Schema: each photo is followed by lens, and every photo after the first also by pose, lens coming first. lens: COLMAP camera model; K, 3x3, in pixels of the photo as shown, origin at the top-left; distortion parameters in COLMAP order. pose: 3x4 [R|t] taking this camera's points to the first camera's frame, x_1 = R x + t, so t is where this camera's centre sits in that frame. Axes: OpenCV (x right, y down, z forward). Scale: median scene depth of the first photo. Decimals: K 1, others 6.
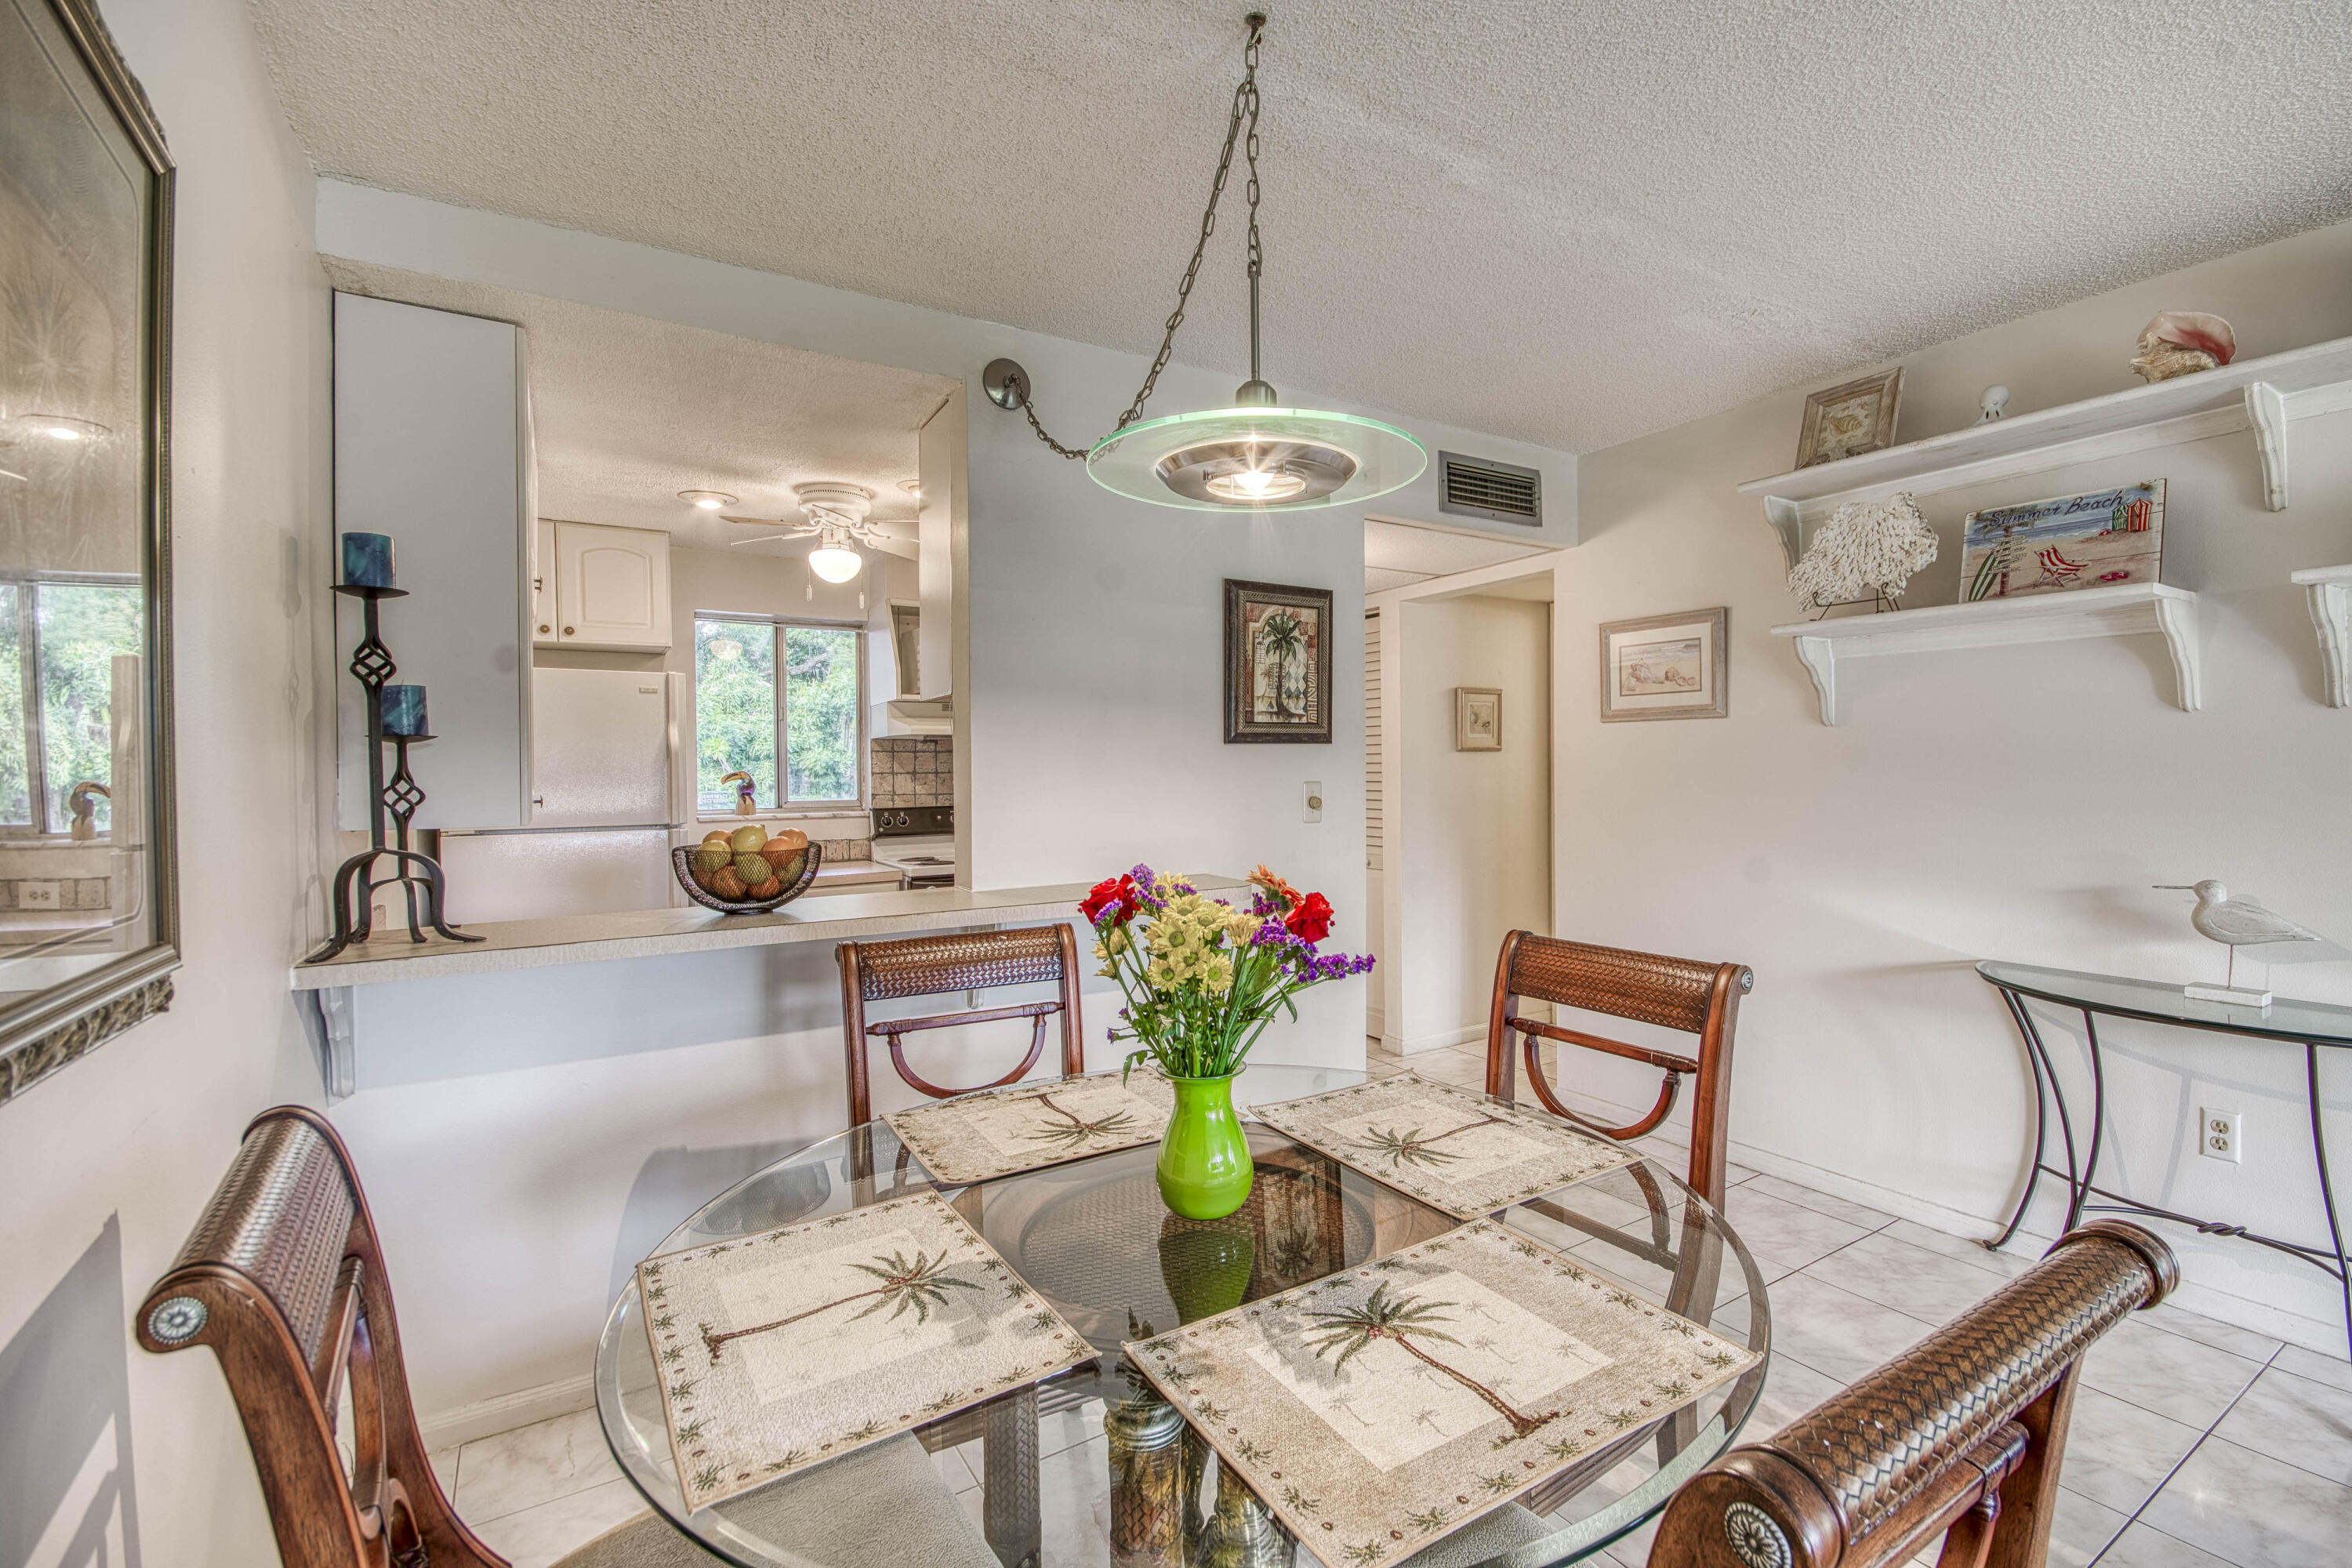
lens RADIAL K [[1065.7, 0, 1222.0], [0, 1065.7, 776.0], [0, 0, 1]] dist [0.017423, 0.000345]
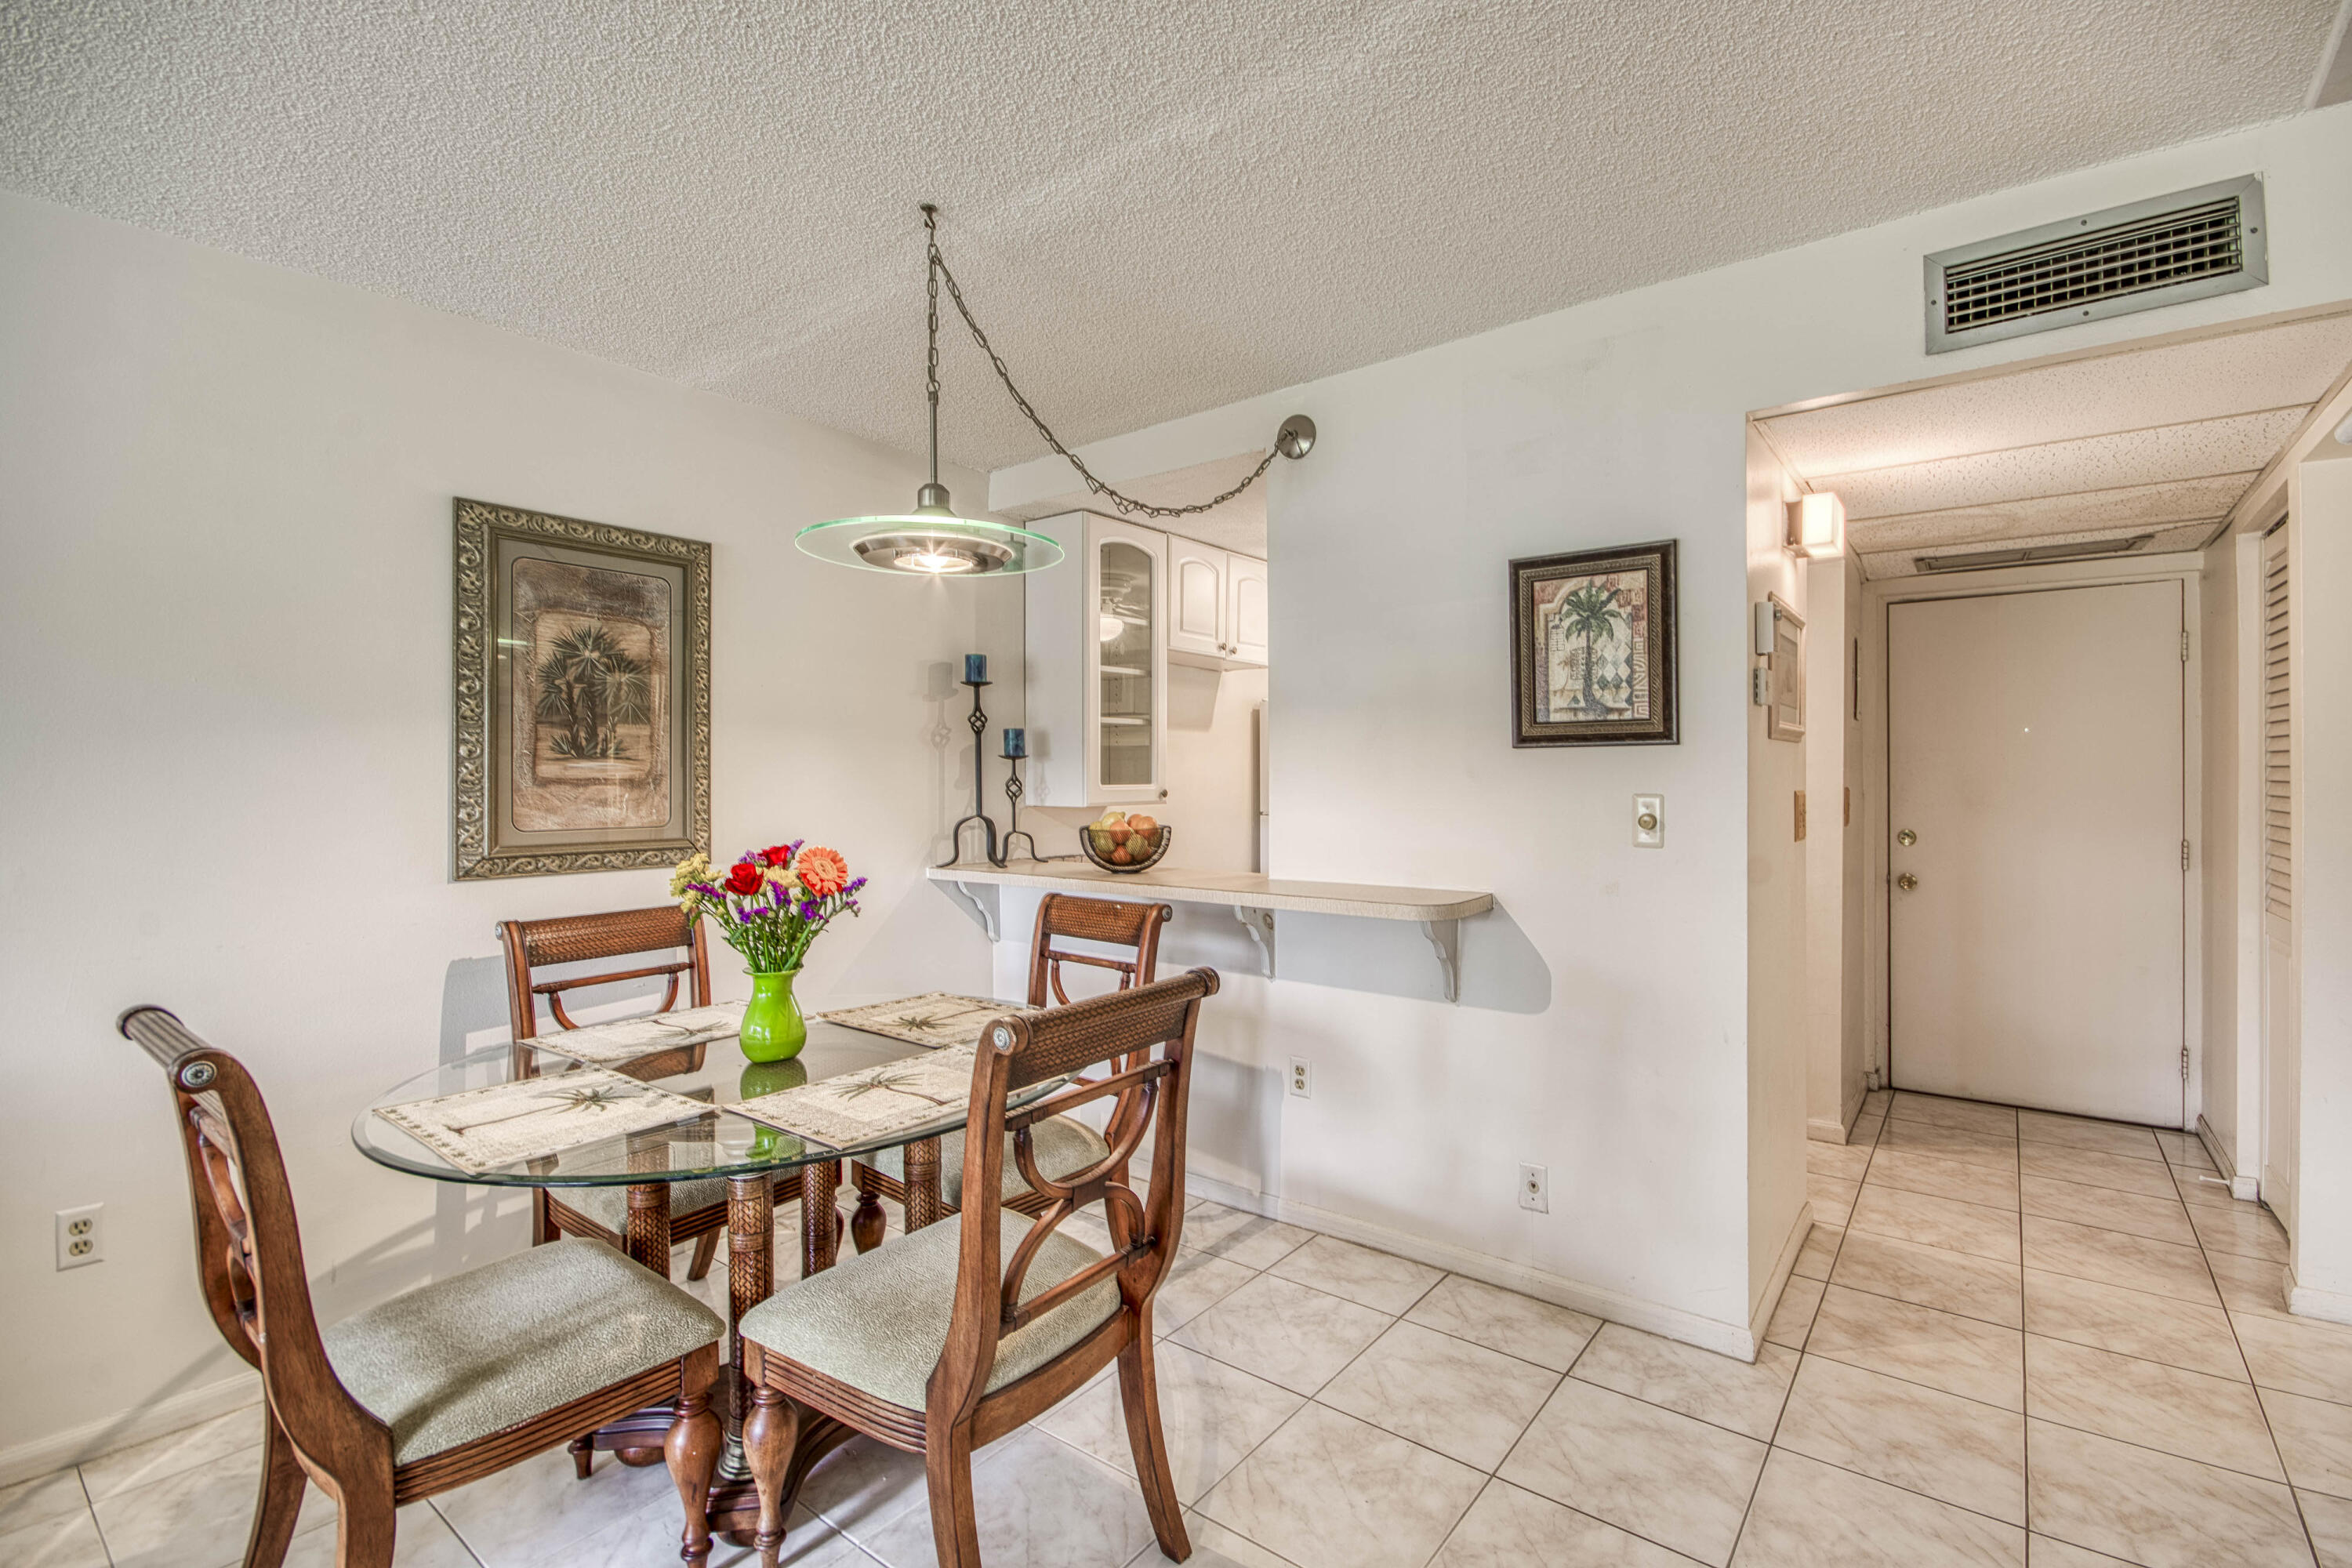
lens RADIAL K [[1061.4, 0, 1211.5], [0, 1061.4, 774.0], [0, 0, 1]] dist [0.000389, 0.000194]
pose [[0.335741, 0.015138, -0.941833, 0.722874], [0.000823, 0.999866, 0.016364, -0.022665], [0.941954, -0.006269, 0.335684, 0.460094]]
